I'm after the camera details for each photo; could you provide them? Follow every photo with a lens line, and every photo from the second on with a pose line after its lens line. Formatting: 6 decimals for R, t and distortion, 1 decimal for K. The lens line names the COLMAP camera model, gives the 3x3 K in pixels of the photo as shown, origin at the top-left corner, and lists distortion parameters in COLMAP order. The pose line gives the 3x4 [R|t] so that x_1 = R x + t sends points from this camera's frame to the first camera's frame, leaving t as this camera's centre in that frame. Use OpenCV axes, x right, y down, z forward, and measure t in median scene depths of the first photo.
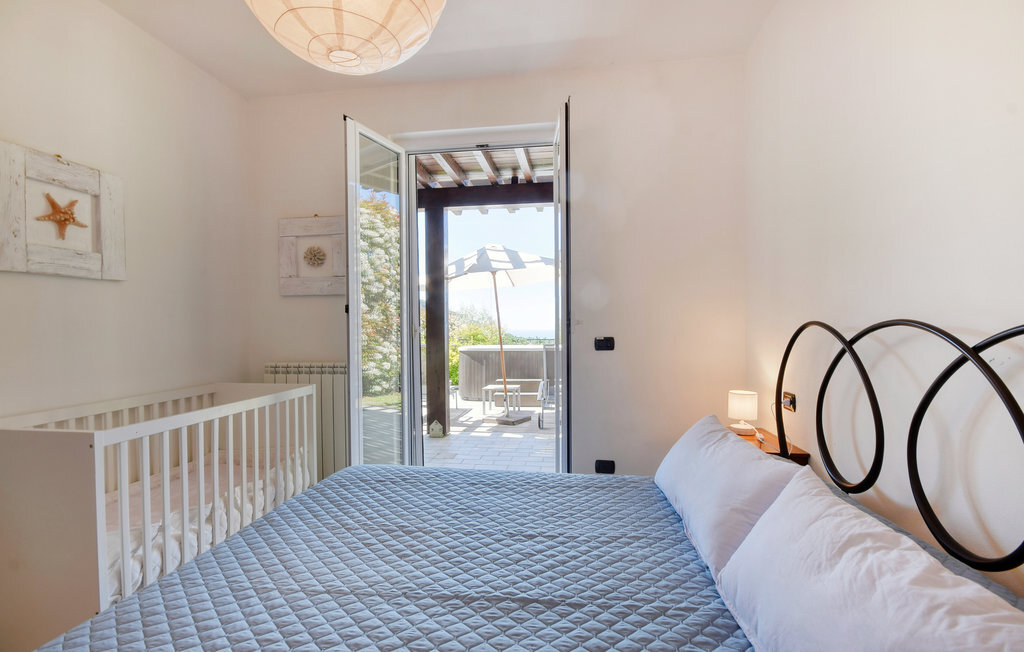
lens RADIAL K [[458.1, 0, 506.7], [0, 458.1, 328.9], [0, 0, 1]] dist [-0.001496, -0.000437]
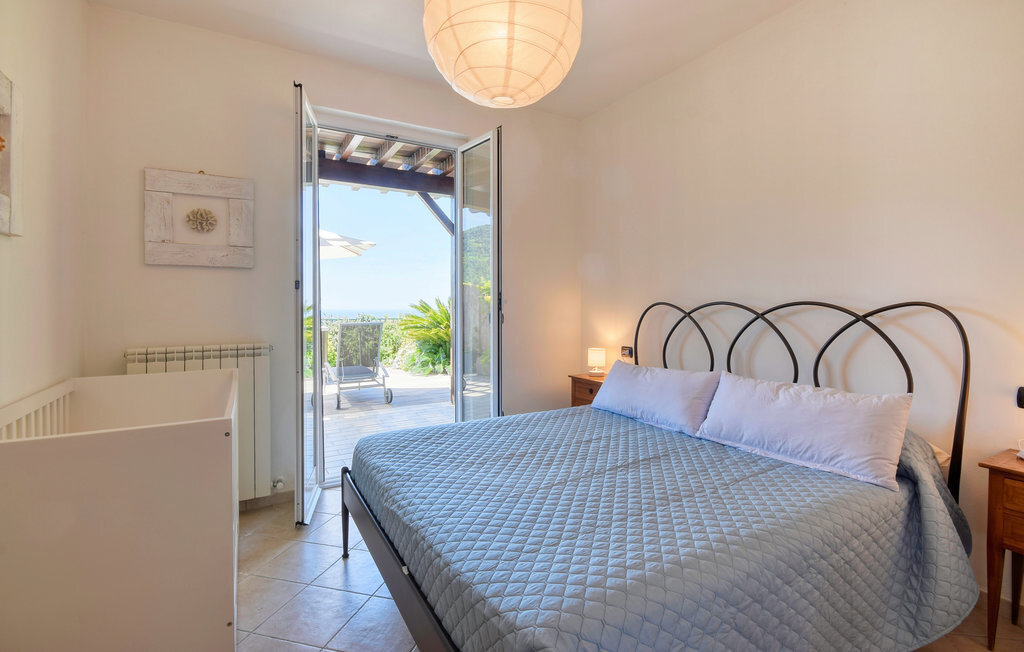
lens RADIAL K [[469.9, 0, 512.6], [0, 469.9, 300.4], [0, 0, 1]] dist [-0.000568, 0.000029]
pose [[0.783206, 0.010886, 0.621668, -0.967037], [-0.000286, 0.999853, -0.017148, 0.008234], [-0.621763, 0.013252, 0.783093, -0.067125]]
